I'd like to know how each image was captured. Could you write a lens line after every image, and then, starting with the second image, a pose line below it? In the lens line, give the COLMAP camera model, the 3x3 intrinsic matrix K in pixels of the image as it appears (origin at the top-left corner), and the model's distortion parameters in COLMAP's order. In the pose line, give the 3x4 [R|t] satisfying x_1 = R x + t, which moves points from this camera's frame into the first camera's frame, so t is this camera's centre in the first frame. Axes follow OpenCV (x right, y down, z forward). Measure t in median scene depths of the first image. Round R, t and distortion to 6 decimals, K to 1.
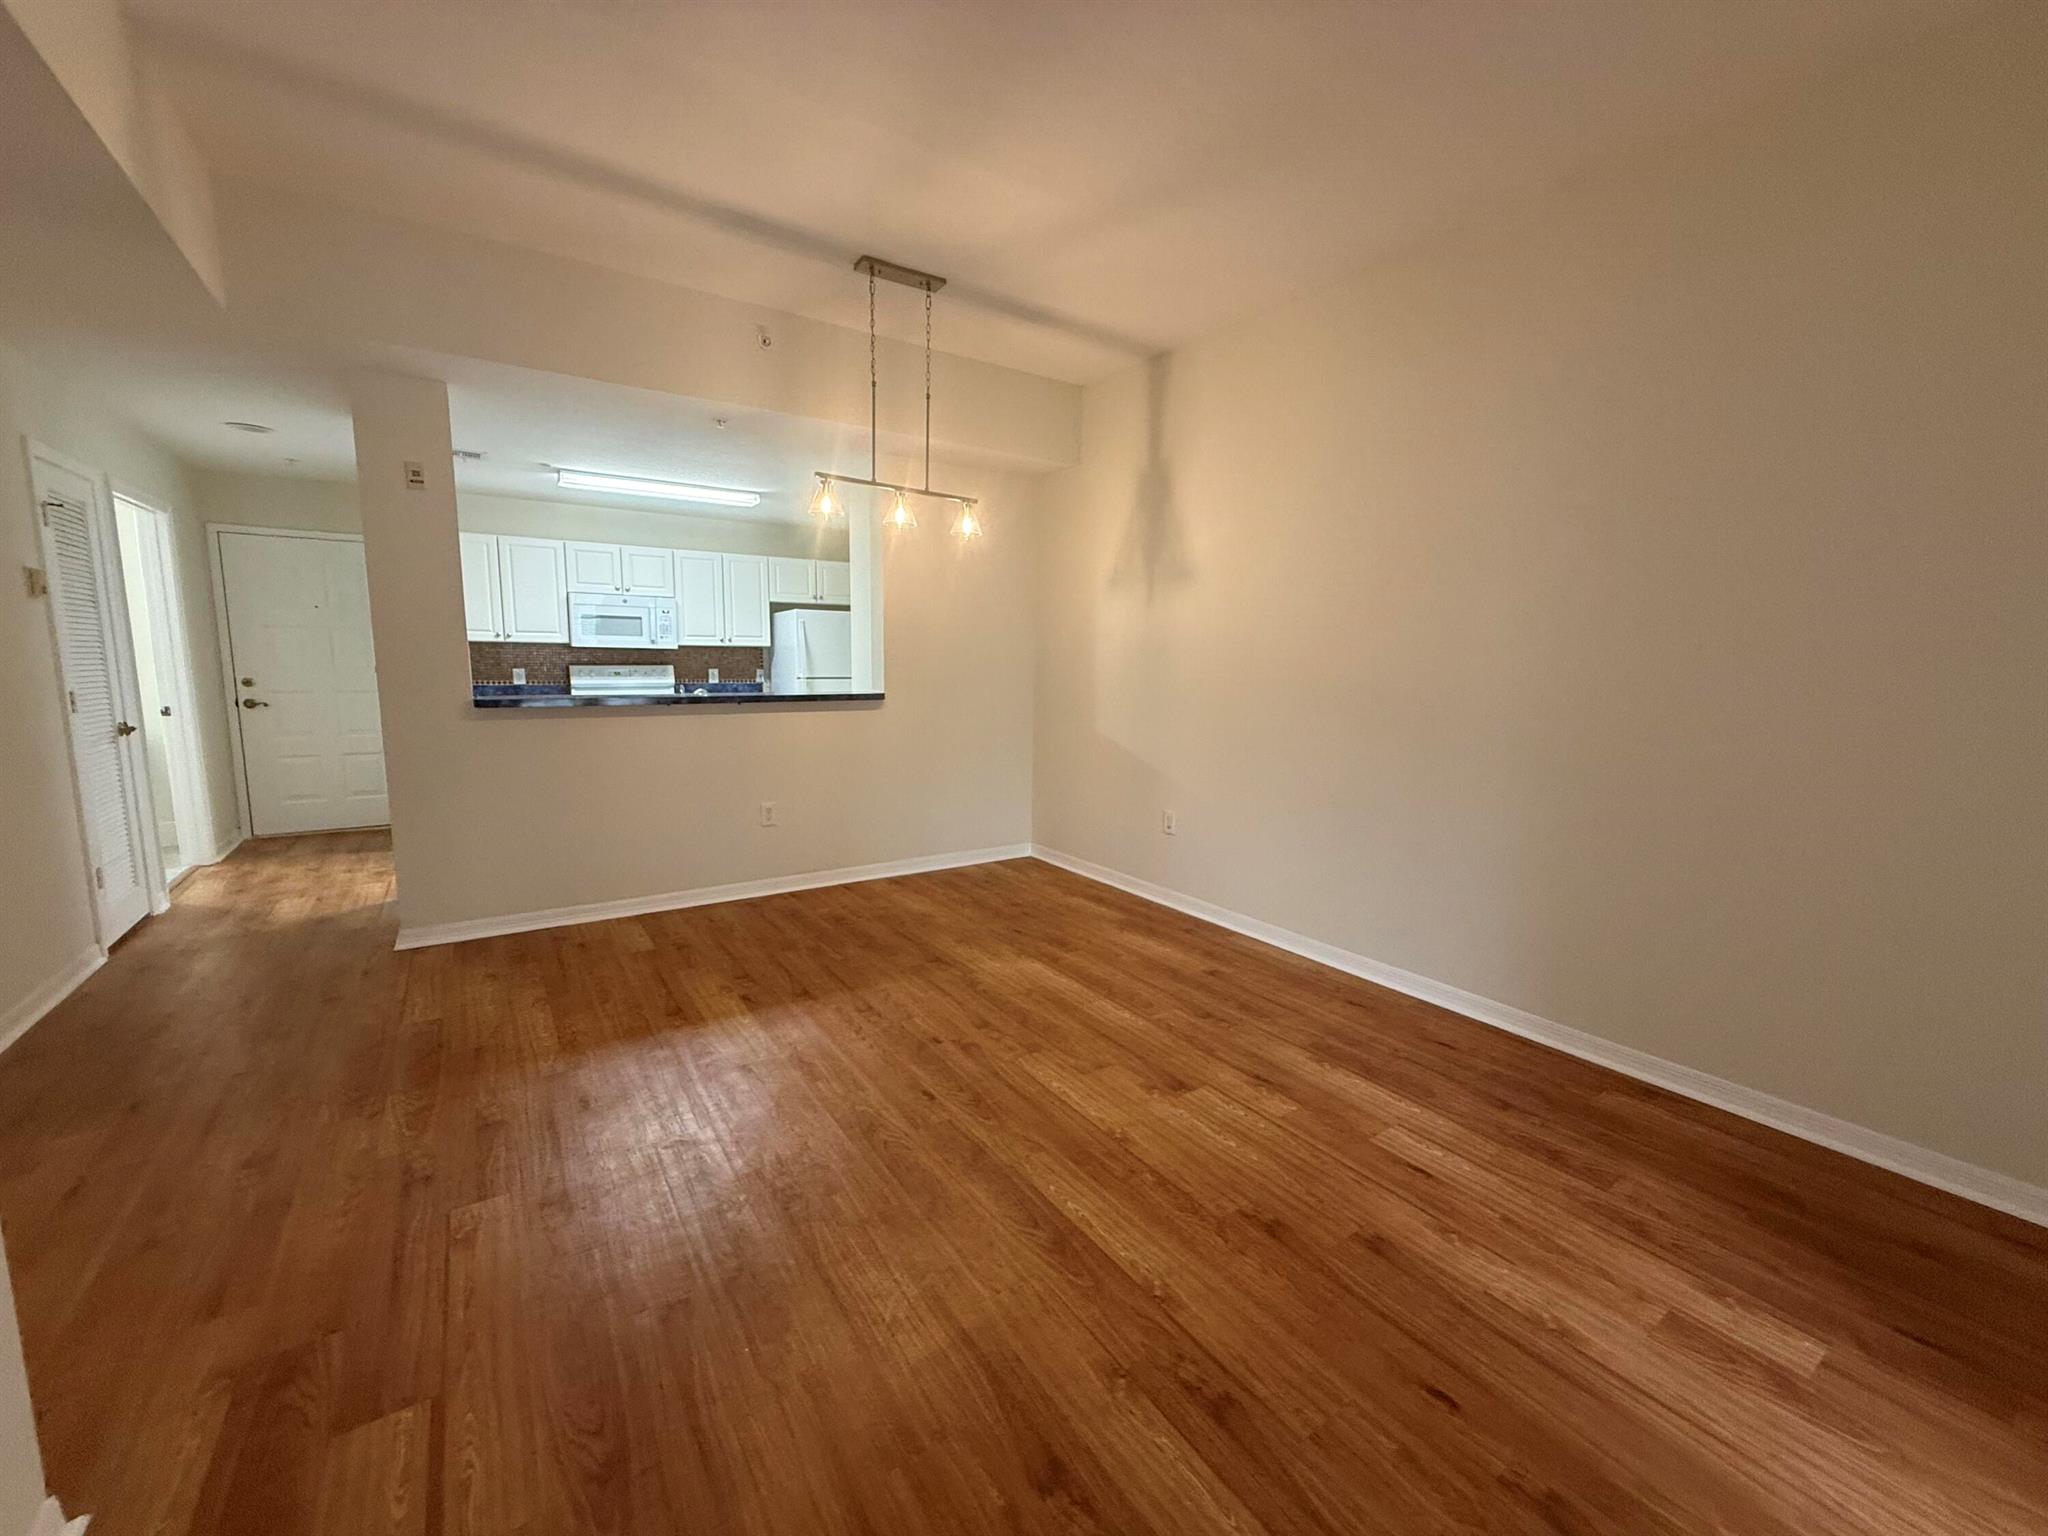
lens RADIAL K [[816.2, 0, 1021.9], [0, 816.2, 766.6], [0, 0, 1]] dist [0.002315, -0.000276]
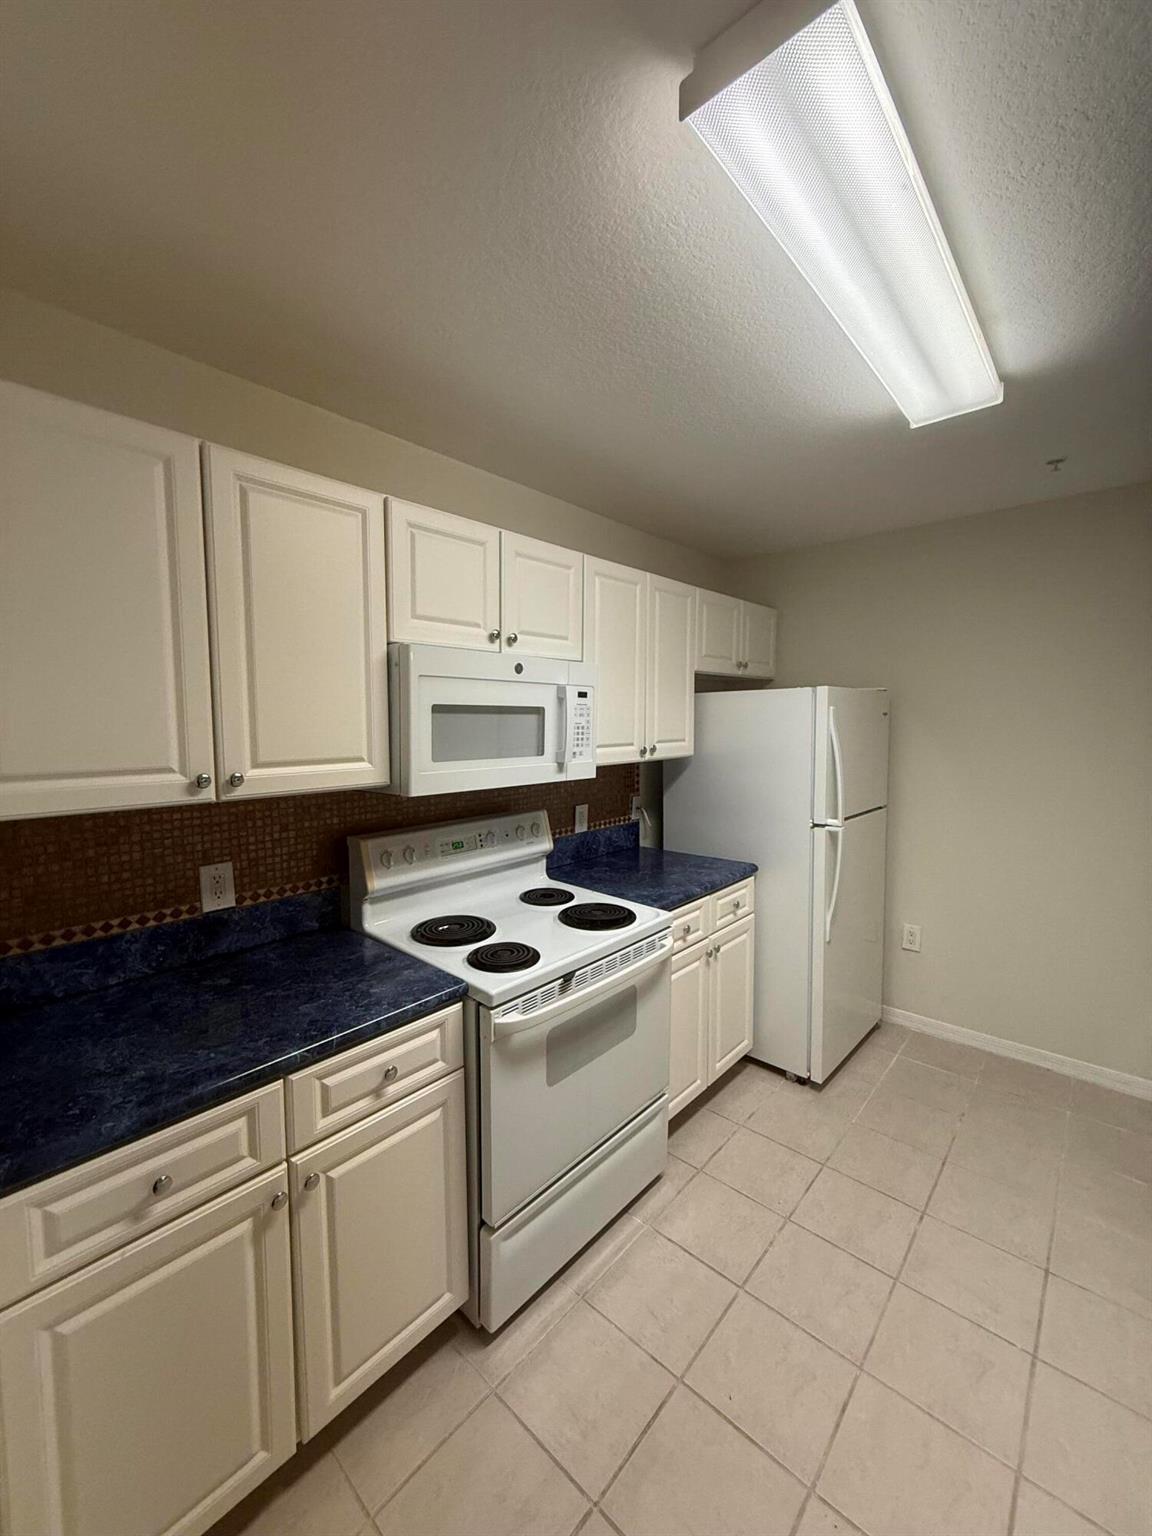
lens RADIAL K [[608.9, 0, 577.0], [0, 608.9, 766.2], [0, 0, 1]] dist [0.000524, -0.000359]
pose [[0.969891, -0.038028, 0.240550, -0.876864], [0.051828, 0.997337, -0.051304, -0.231450], [-0.237959, 0.062227, 0.969280, 1.184166]]
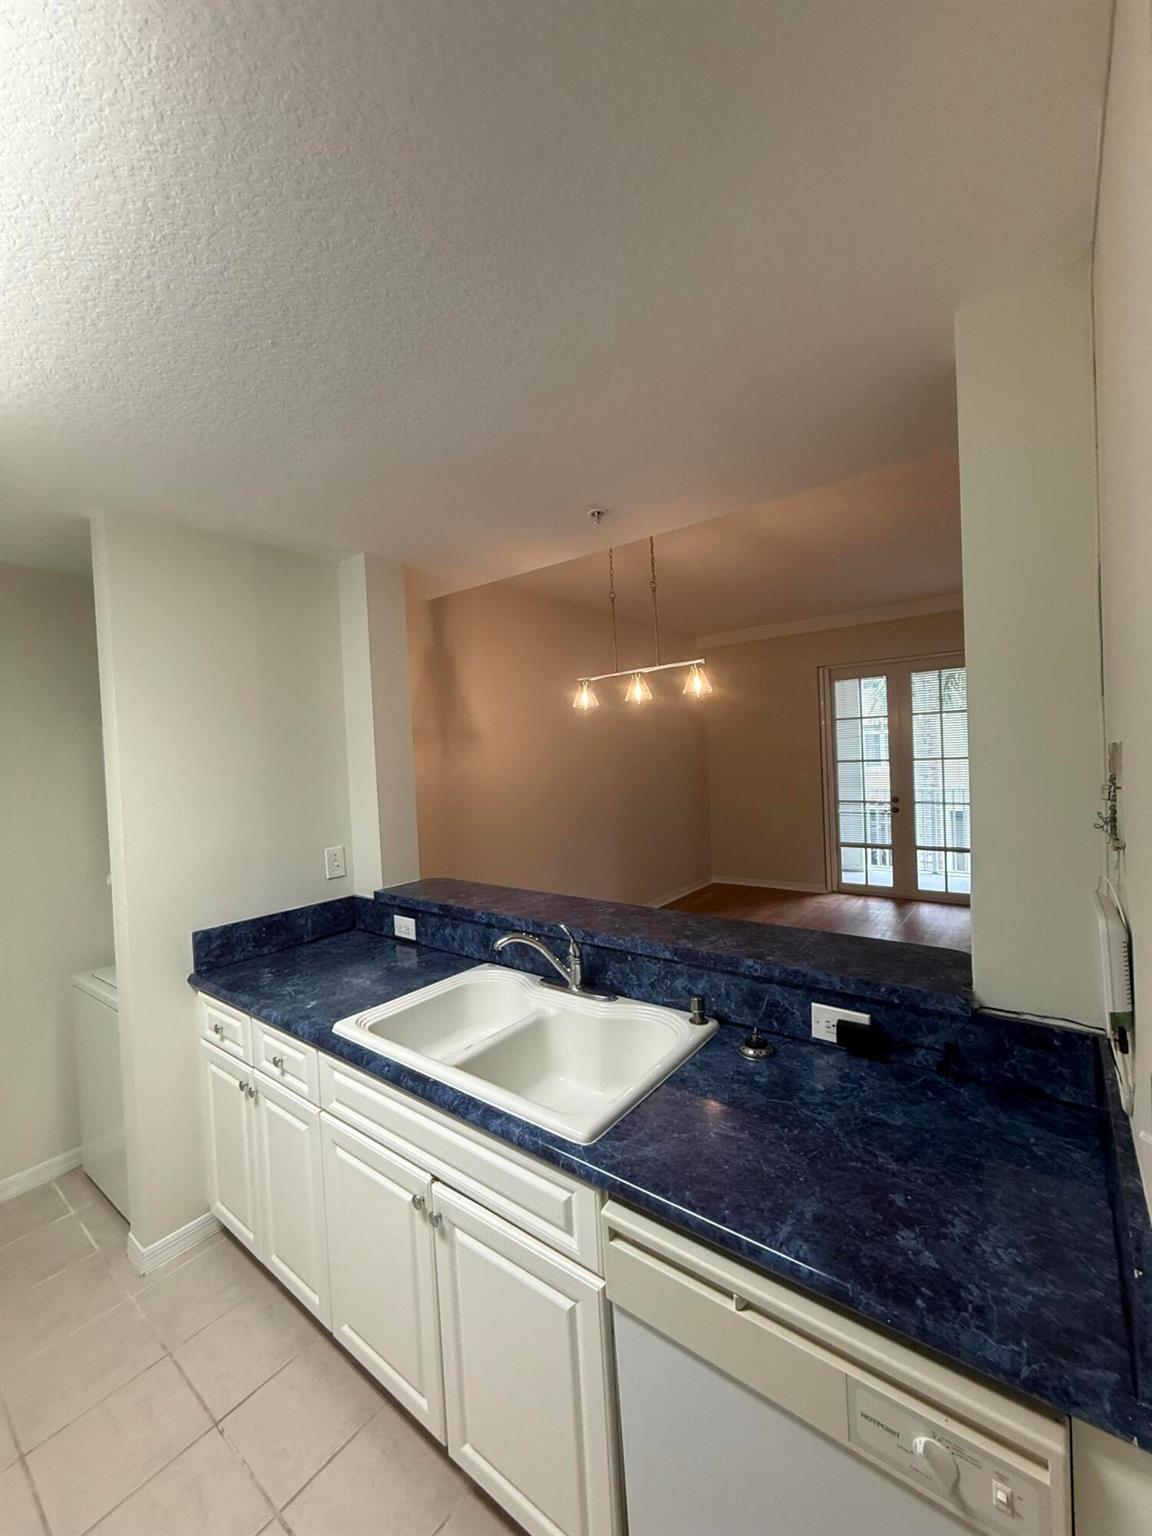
lens RADIAL K [[612.2, 0, 575.2], [0, 612.2, 766.8], [0, 0, 1]] dist [0.002315, -0.000276]
pose [[-0.311286, -0.022315, 0.950054, -0.910575], [0.168697, 0.982549, 0.078352, -0.261599], [-0.935223, 0.184661, -0.302089, 1.271469]]
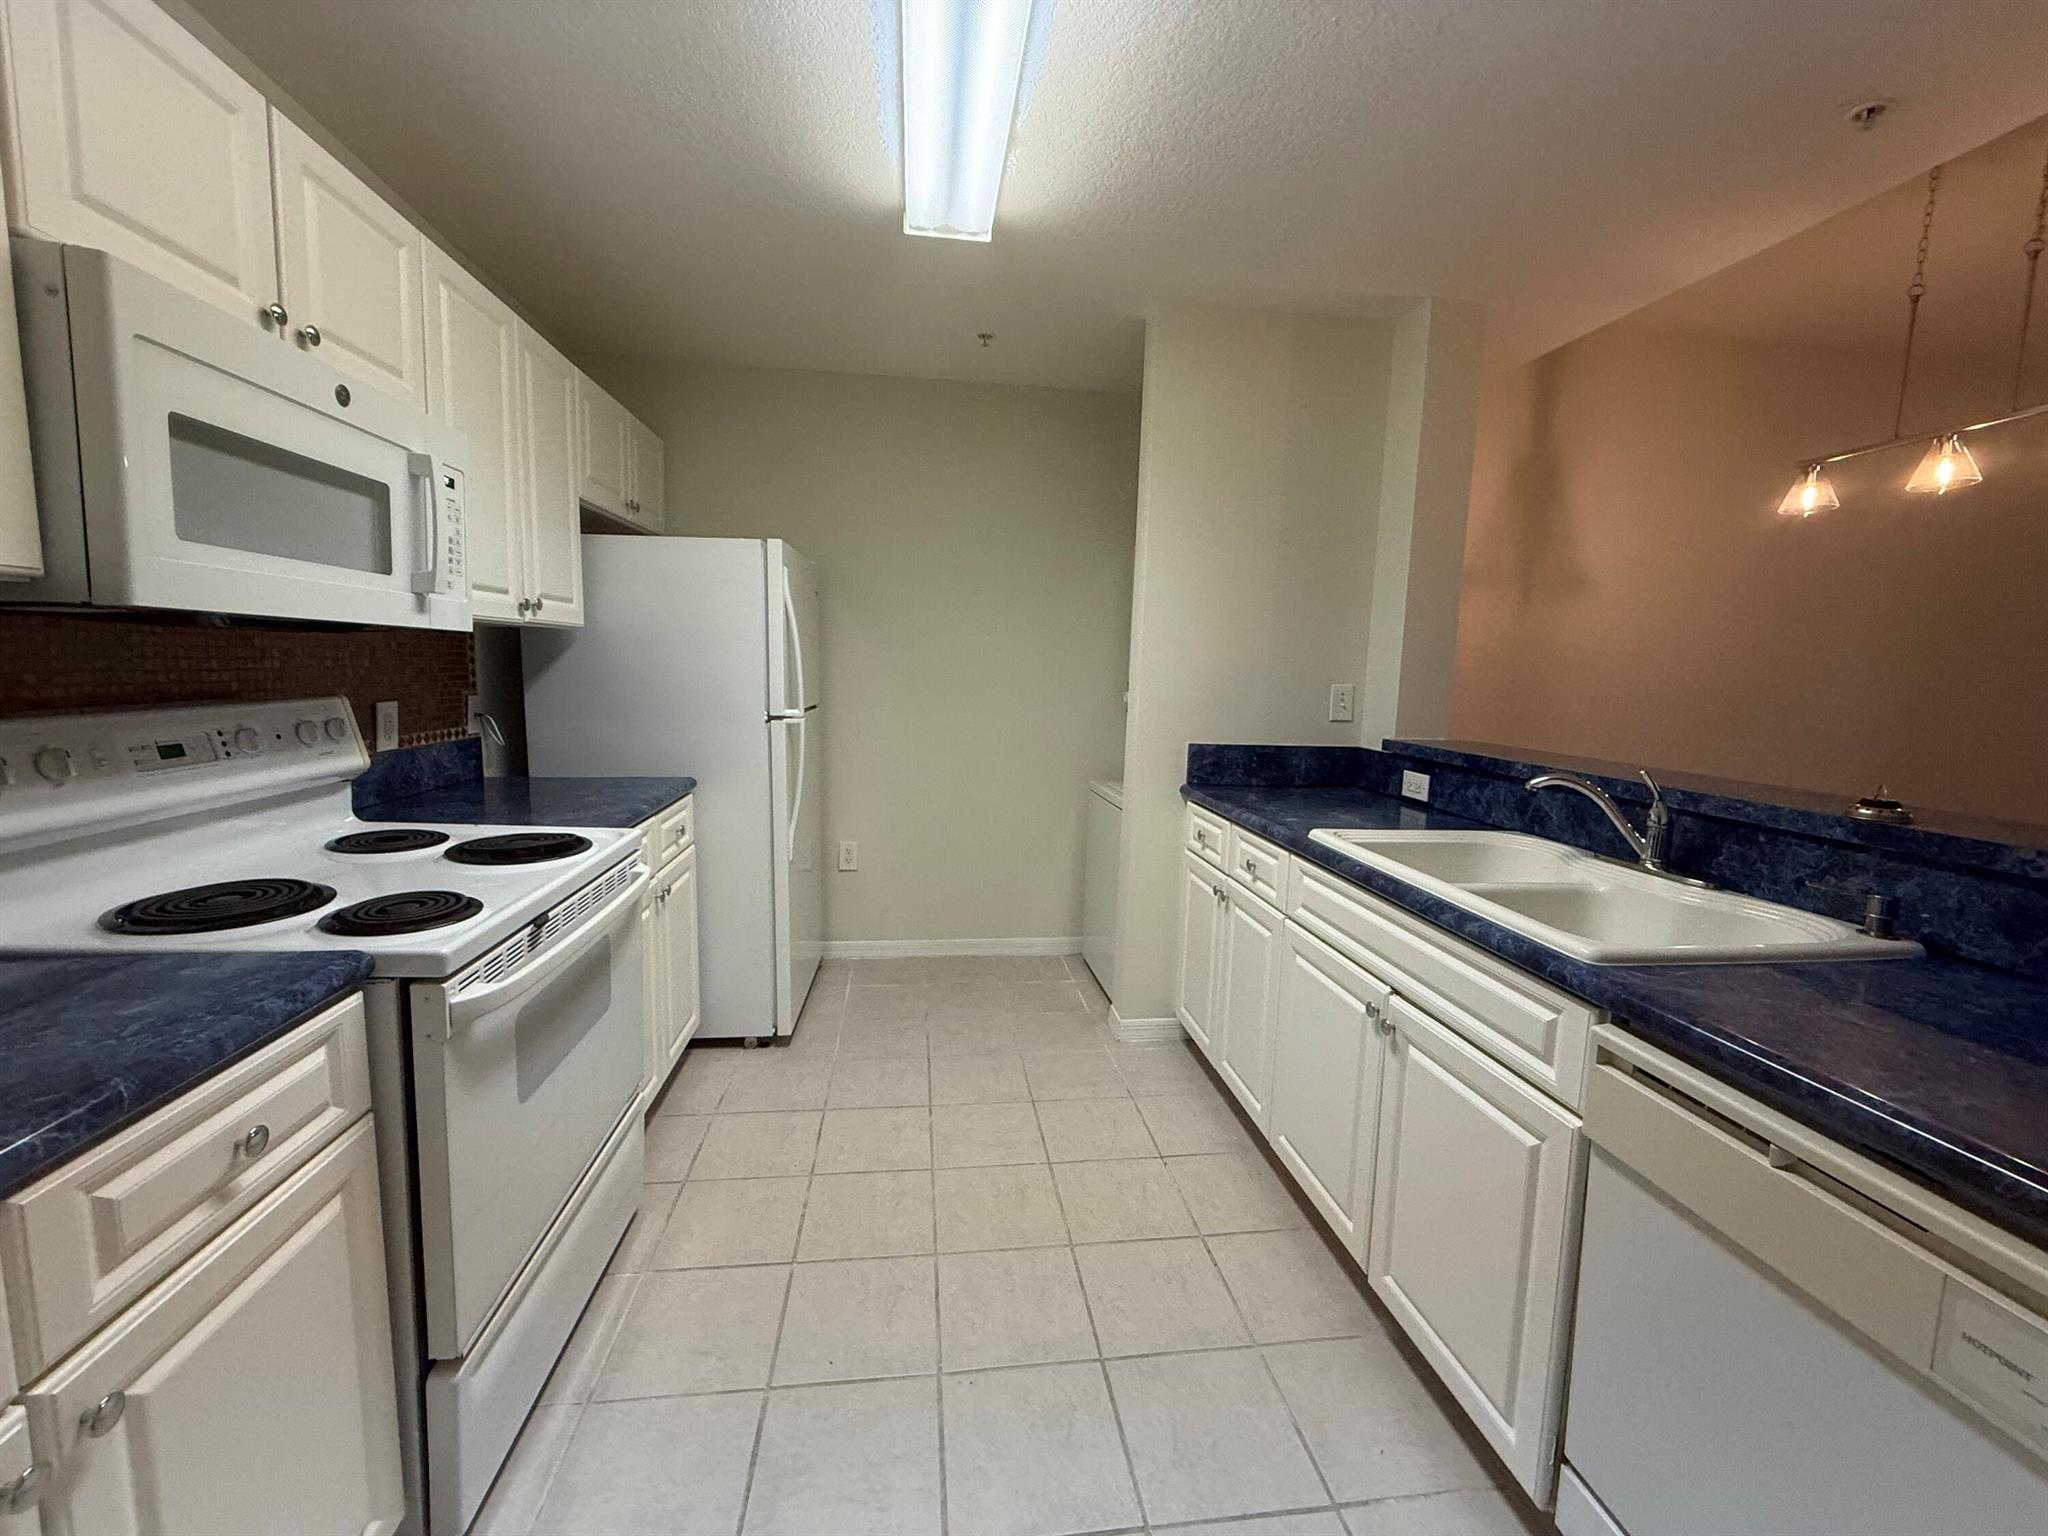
lens RADIAL K [[811.9, 0, 1020.7], [0, 811.9, 766.8], [0, 0, 1]] dist [0.000524, -0.000359]
pose [[0.449162, -0.113798, 0.886174, -0.992886], [0.099613, 0.992050, 0.076904, -0.180158], [-0.887880, 0.053732, 0.456926, 1.258501]]
